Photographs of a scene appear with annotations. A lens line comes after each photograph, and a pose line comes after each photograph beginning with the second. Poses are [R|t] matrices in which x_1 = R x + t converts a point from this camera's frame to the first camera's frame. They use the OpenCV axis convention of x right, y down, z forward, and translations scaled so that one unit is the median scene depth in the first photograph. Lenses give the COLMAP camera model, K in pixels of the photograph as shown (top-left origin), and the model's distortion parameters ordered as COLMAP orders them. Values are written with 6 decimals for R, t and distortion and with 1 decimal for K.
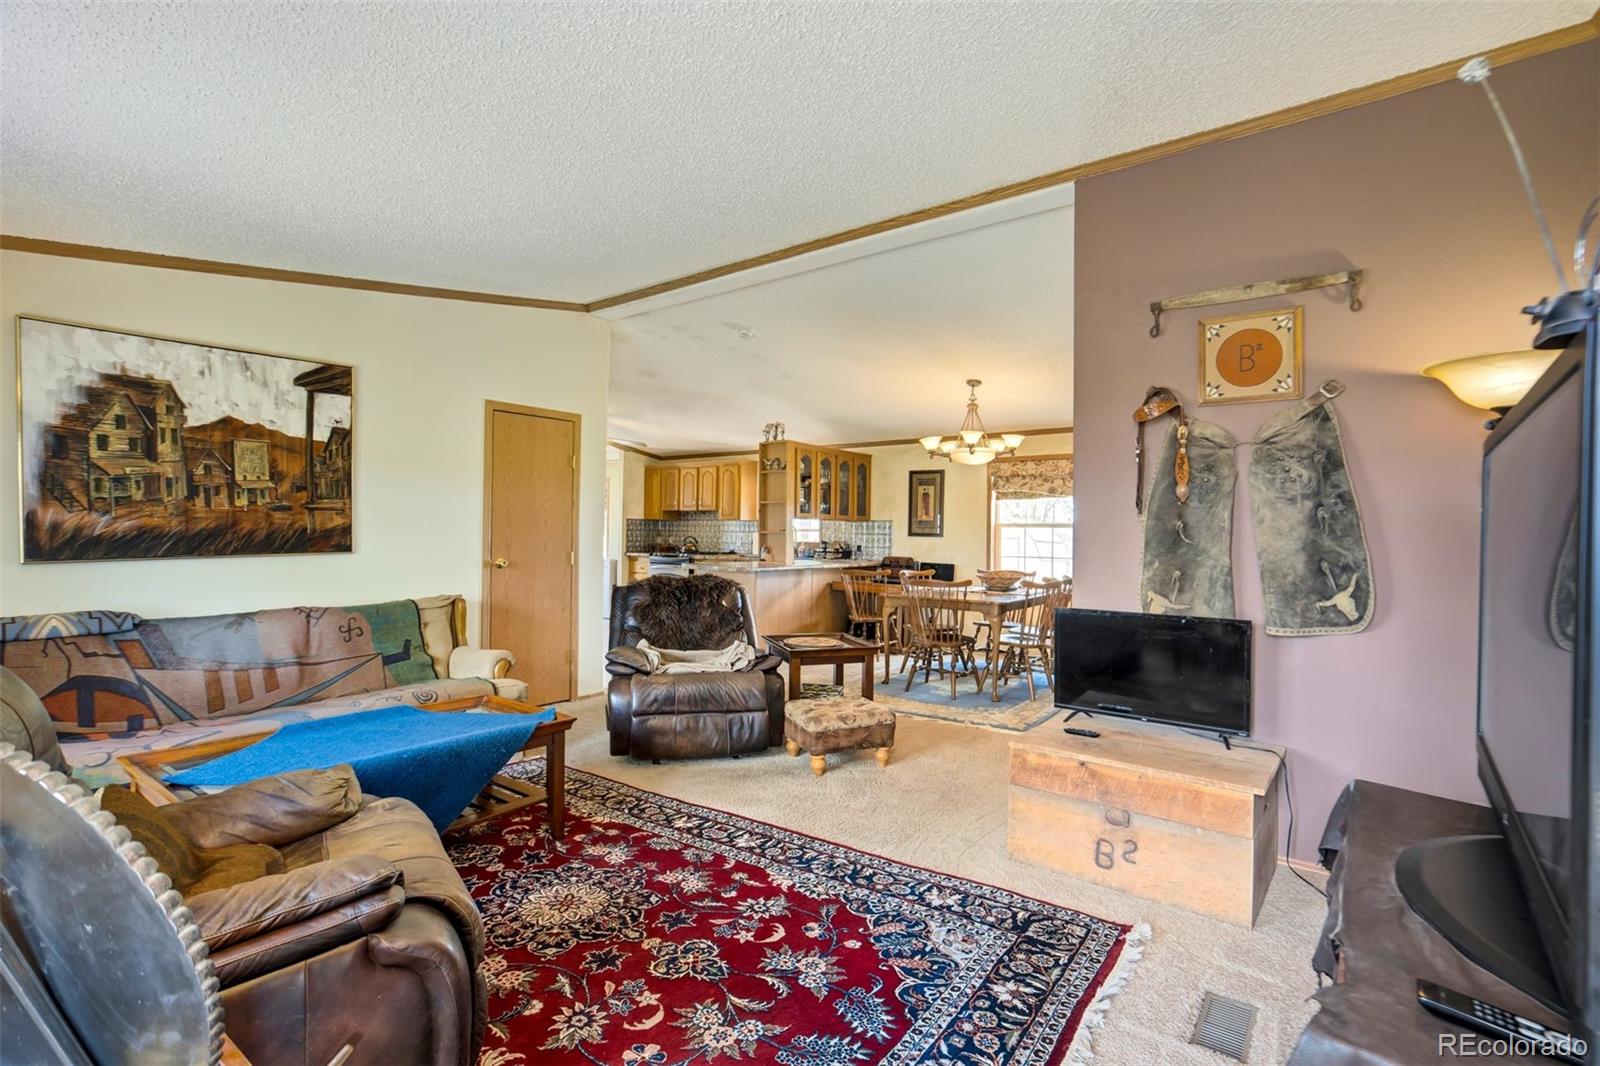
lens RADIAL K [[744.0, 0, 800.2], [0, 744.0, 531.0], [0, 0, 1]] dist [-0.044824, 0.025874]
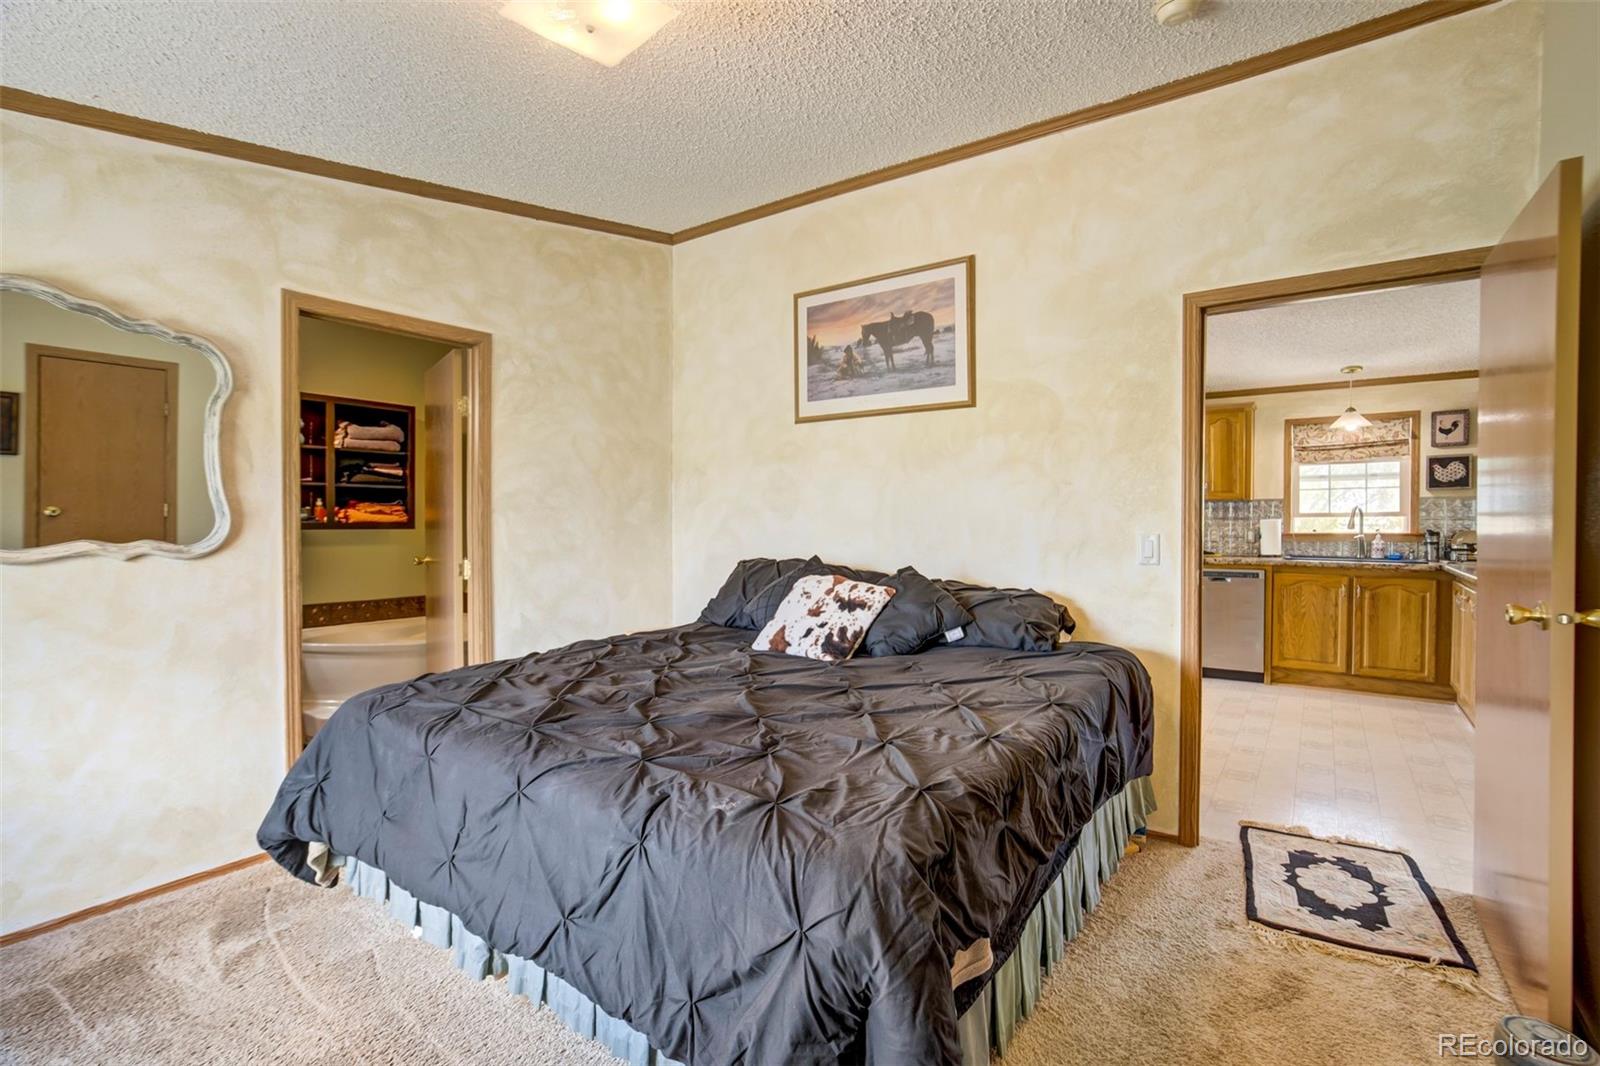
lens RADIAL K [[744.0, 0, 800.2], [0, 744.0, 531.0], [0, 0, 1]] dist [-0.044824, 0.025874]
pose [[0.999602, -0.015355, 0.023668, -1.293299], [0.014921, 0.999719, 0.018415, -0.014474], [-0.023944, -0.018054, 0.999550, 1.078002]]
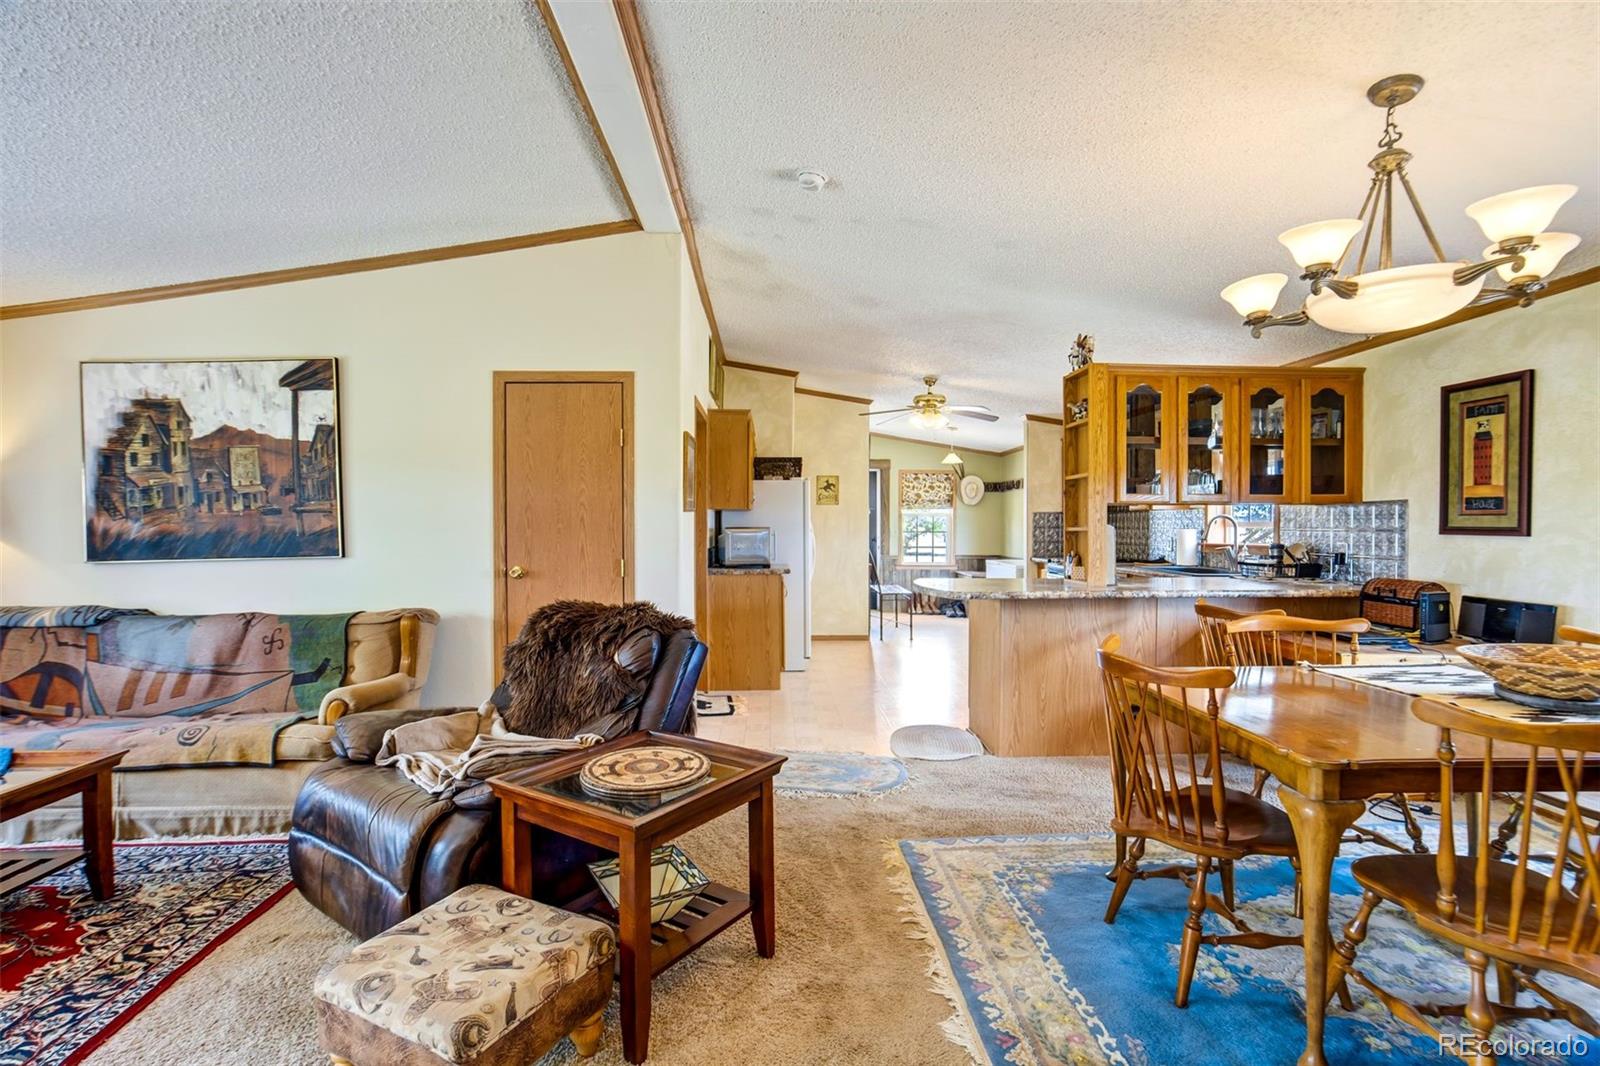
lens RADIAL K [[744.0, 0, 800.2], [0, 744.0, 531.0], [0, 0, 1]] dist [-0.044824, 0.025874]
pose [[0.634770, -0.006953, -0.772670, 0.578361], [0.009921, 0.999950, -0.000848, 0.003458], [0.772637, -0.007127, 0.634808, 1.031174]]
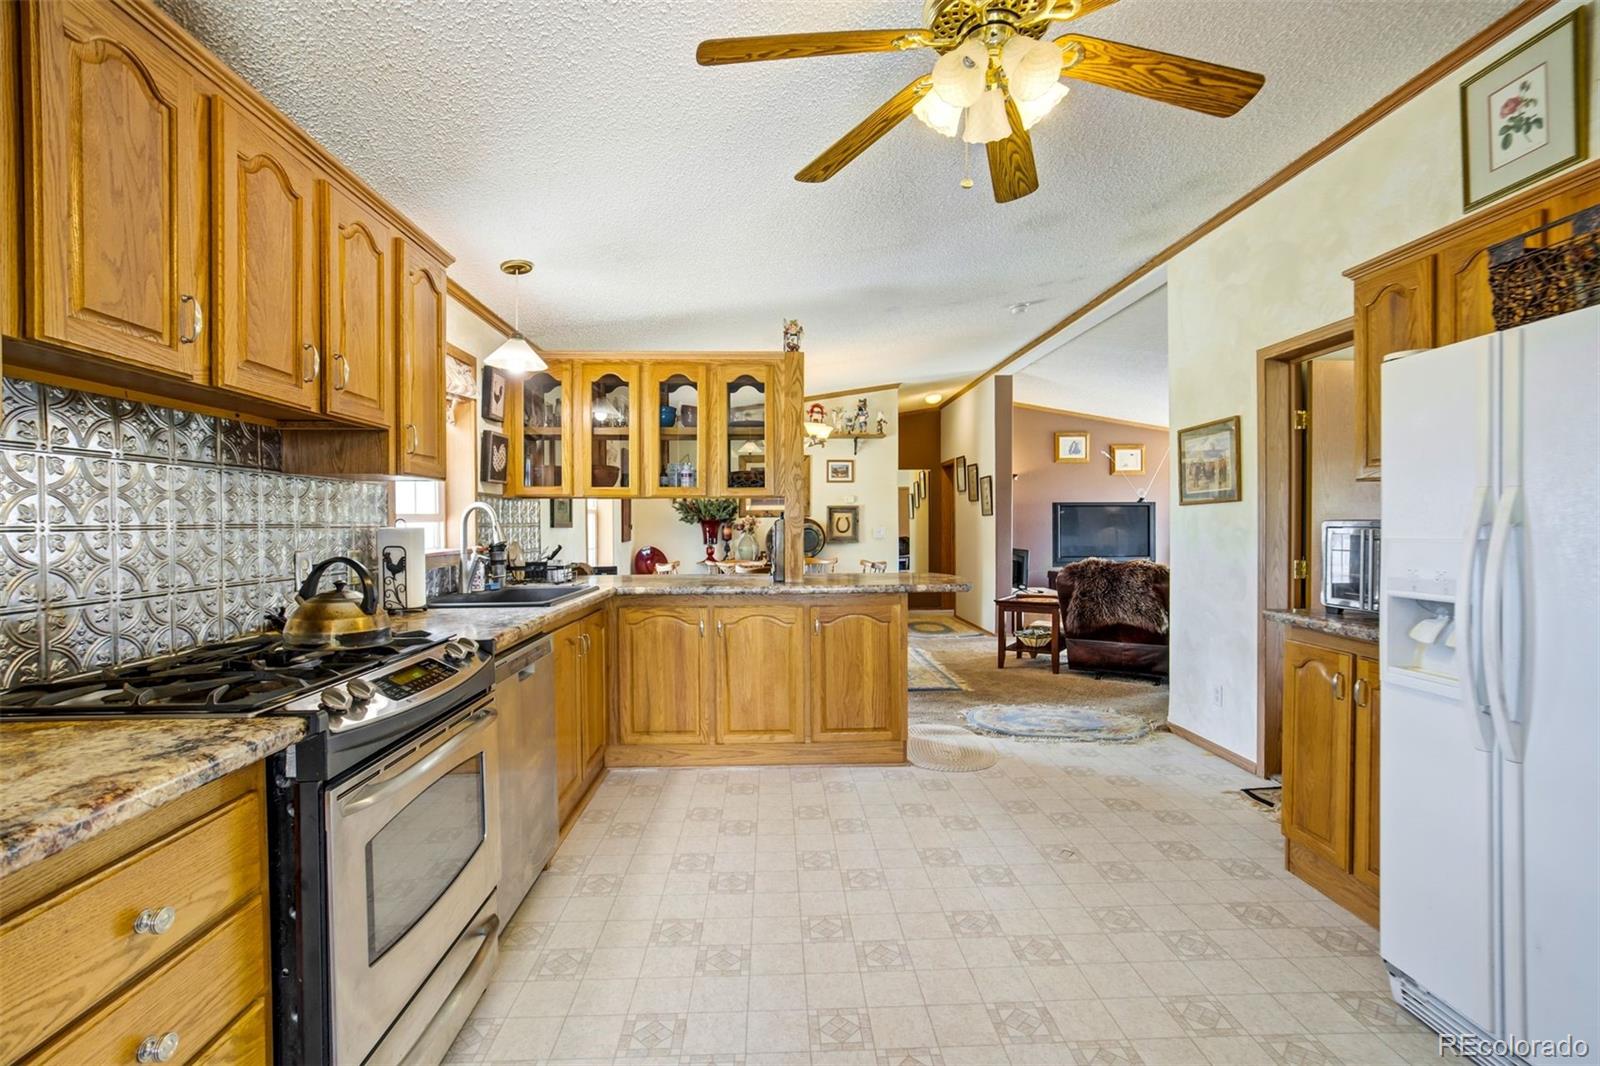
lens RADIAL K [[744.0, 0, 800.2], [0, 744.0, 531.0], [0, 0, 1]] dist [-0.044824, 0.025874]
pose [[-0.638797, -0.019278, 0.769134, -1.006141], [-0.005998, 0.999780, 0.020077, -0.007236], [-0.769352, 0.008212, -0.638772, 2.943110]]
